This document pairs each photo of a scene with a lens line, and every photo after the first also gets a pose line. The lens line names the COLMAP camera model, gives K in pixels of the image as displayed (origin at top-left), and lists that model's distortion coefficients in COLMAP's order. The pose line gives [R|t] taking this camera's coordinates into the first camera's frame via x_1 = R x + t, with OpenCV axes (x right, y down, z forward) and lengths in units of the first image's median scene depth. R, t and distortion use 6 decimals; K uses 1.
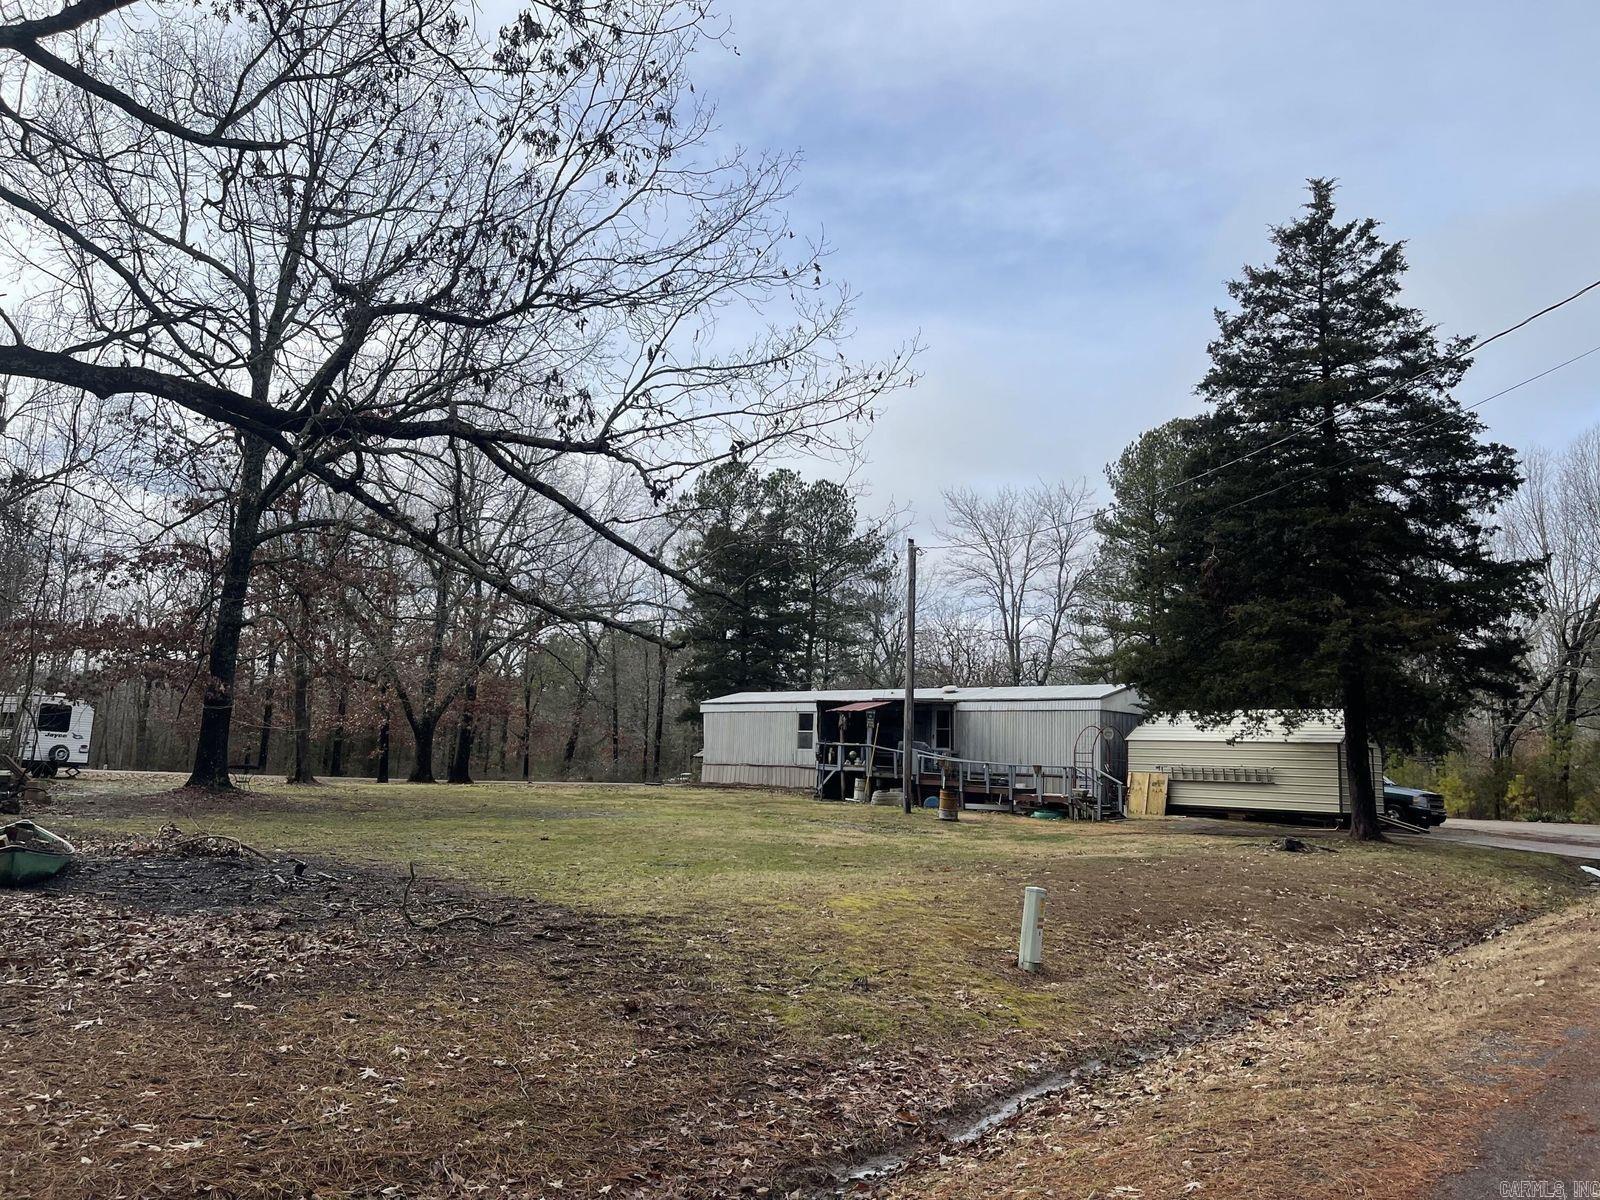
lens RADIAL K [[1159.6, 0, 799.6], [0, 1159.6, 595.3], [0, 0, 1]] dist [0.068498, -0.112582]
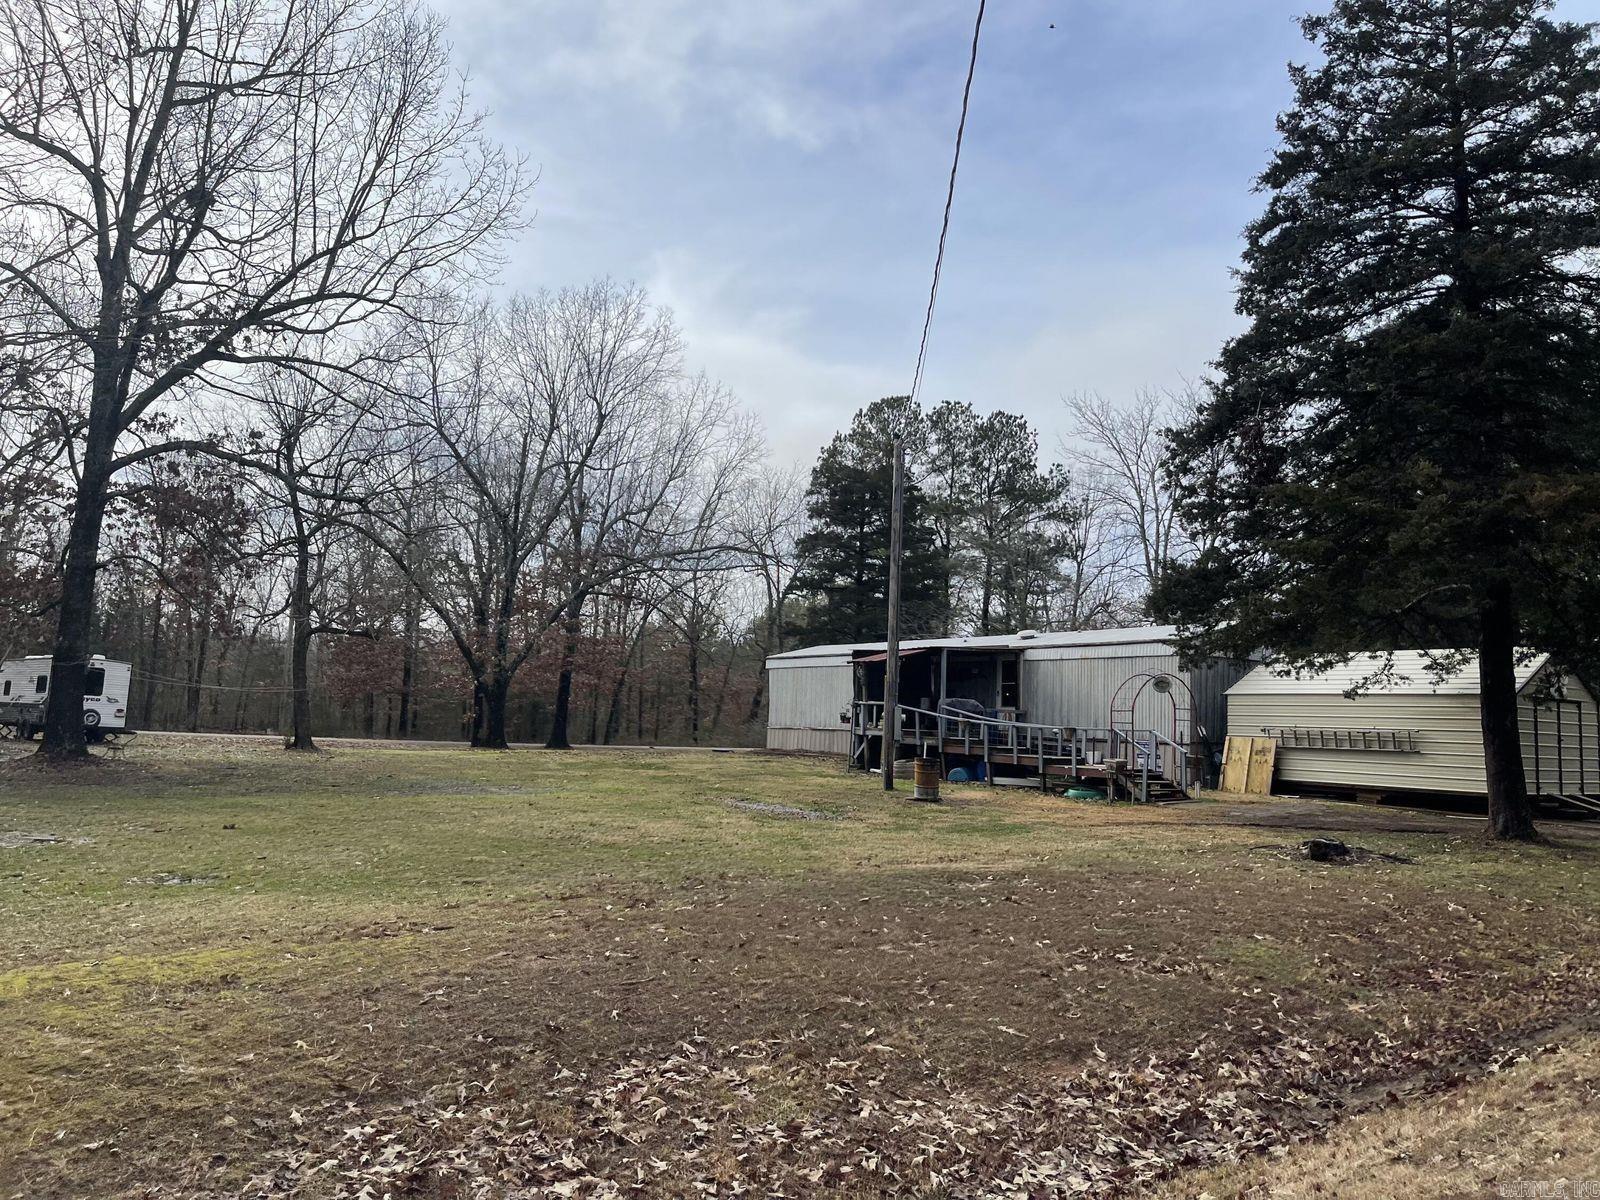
lens RADIAL K [[1182.9, 0, 801.4], [0, 1182.9, 607.8], [0, 0, 1]] dist [0.071245, -0.093357]
pose [[0.976144, -0.023897, -0.215805, 0.181790], [0.033062, 0.998694, 0.038958, 0.030033], [0.214592, -0.045163, 0.975659, 0.197089]]
